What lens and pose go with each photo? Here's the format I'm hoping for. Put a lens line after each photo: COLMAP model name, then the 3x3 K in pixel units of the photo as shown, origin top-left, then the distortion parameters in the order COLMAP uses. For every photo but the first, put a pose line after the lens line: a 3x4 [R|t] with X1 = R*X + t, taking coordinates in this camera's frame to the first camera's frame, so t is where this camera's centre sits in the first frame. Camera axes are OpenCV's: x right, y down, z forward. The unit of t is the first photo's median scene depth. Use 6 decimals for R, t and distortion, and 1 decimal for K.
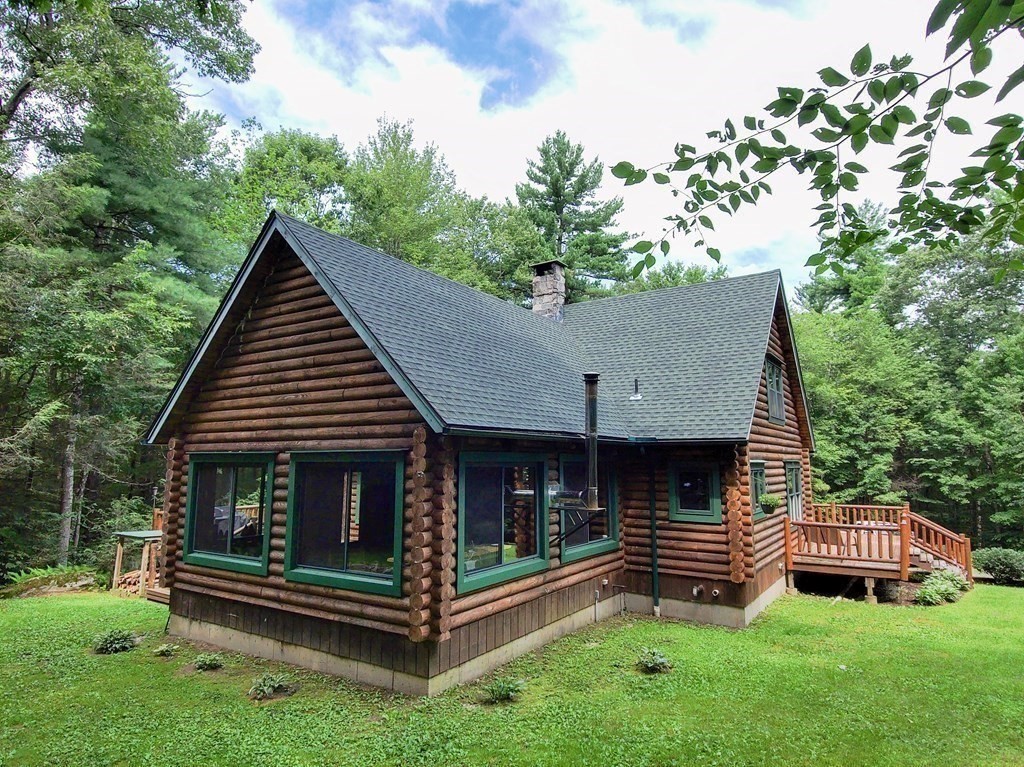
lens RADIAL K [[607.6, 0, 512.0], [0, 607.6, 383.5], [0, 0, 1]] dist [0.086061, -0.114136]
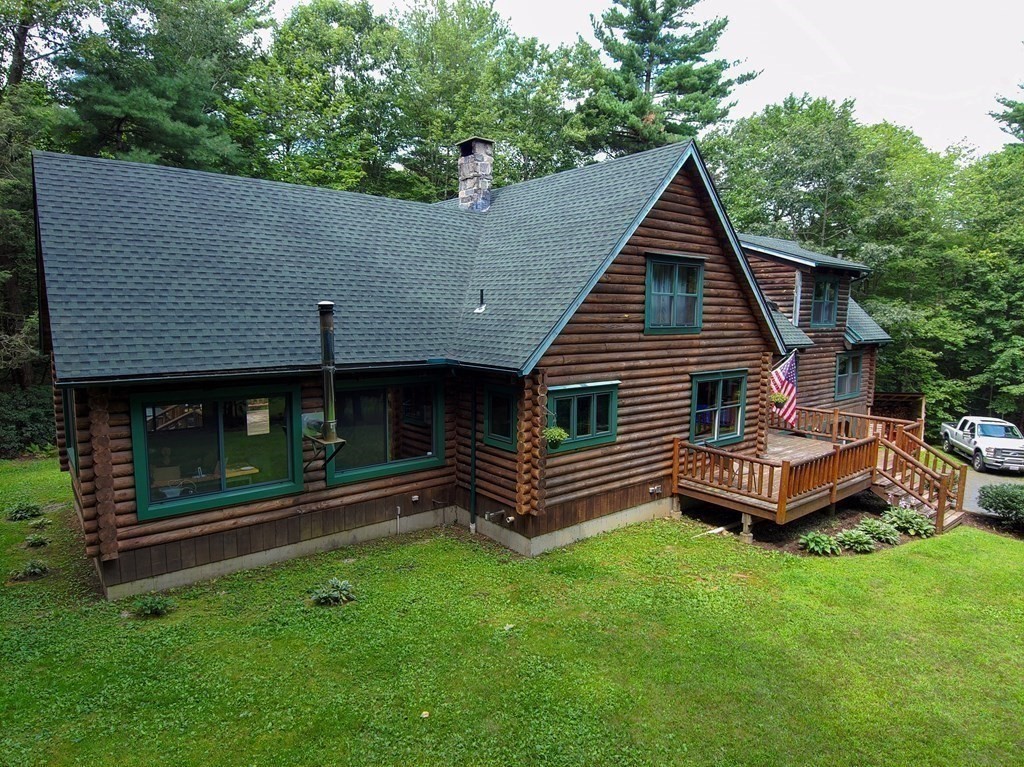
lens RADIAL K [[607.6, 0, 512.0], [0, 607.6, 383.5], [0, 0, 1]] dist [0.086061, -0.114136]
pose [[0.954445, 0.043165, -0.295250, 0.495204], [0.029213, 0.971210, 0.236425, -0.079606], [0.296955, -0.234280, 0.925705, 0.129074]]
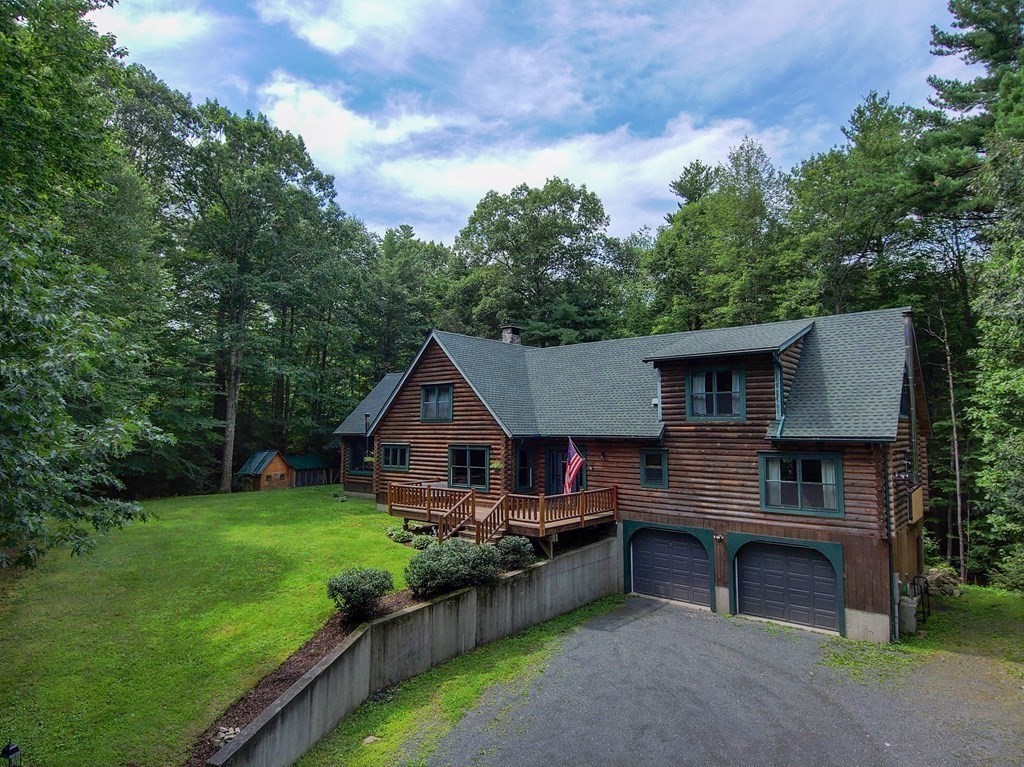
lens RADIAL K [[607.6, 0, 512.0], [0, 607.6, 383.5], [0, 0, 1]] dist [0.086061, -0.114136]
pose [[-0.118175, -0.076280, -0.990059, 2.192027], [0.125958, 0.987840, -0.091143, 0.149320], [0.984972, -0.135477, -0.107130, 1.486902]]
